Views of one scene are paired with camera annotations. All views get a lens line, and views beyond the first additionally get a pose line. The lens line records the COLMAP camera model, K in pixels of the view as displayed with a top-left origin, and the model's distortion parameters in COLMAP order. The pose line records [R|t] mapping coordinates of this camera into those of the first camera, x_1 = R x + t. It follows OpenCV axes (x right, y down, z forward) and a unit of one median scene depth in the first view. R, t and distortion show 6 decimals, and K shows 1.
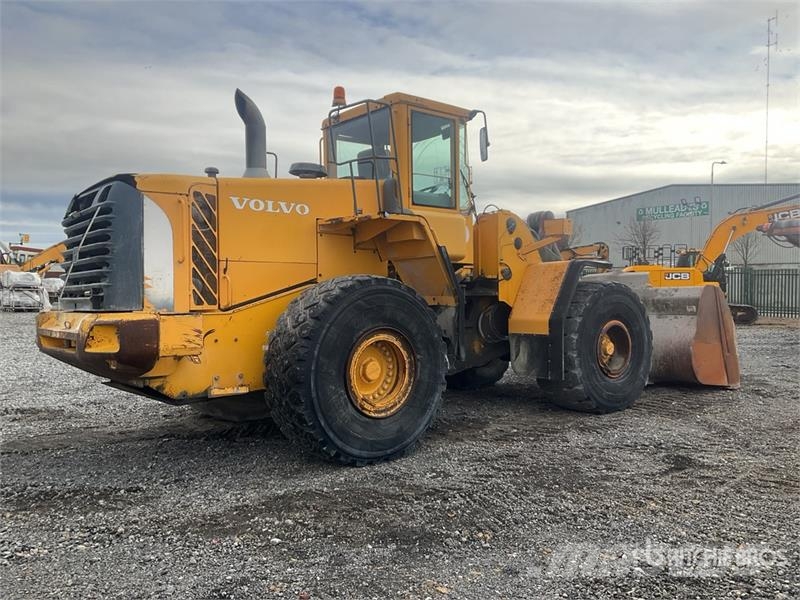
lens RADIAL K [[660.2, 0, 394.9], [0, 660.2, 301.9], [0, 0, 1]] dist [0.106291, -0.224088]
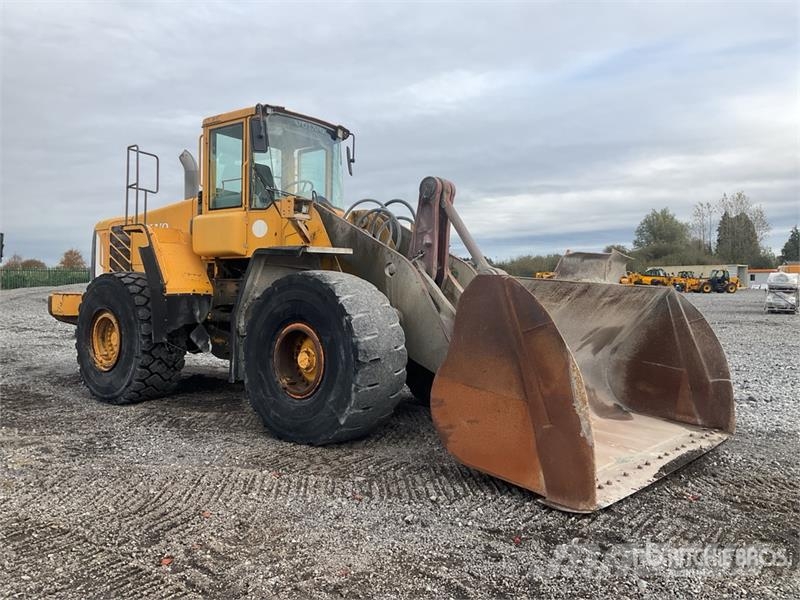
lens RADIAL K [[660.2, 0, 394.9], [0, 660.2, 301.9], [0, 0, 1]] dist [0.106291, -0.224088]
pose [[0.195900, 0.023620, -0.980339, 1.131998], [-0.028872, 0.999415, 0.018310, -0.014357], [0.980199, 0.024718, 0.196468, 0.993026]]
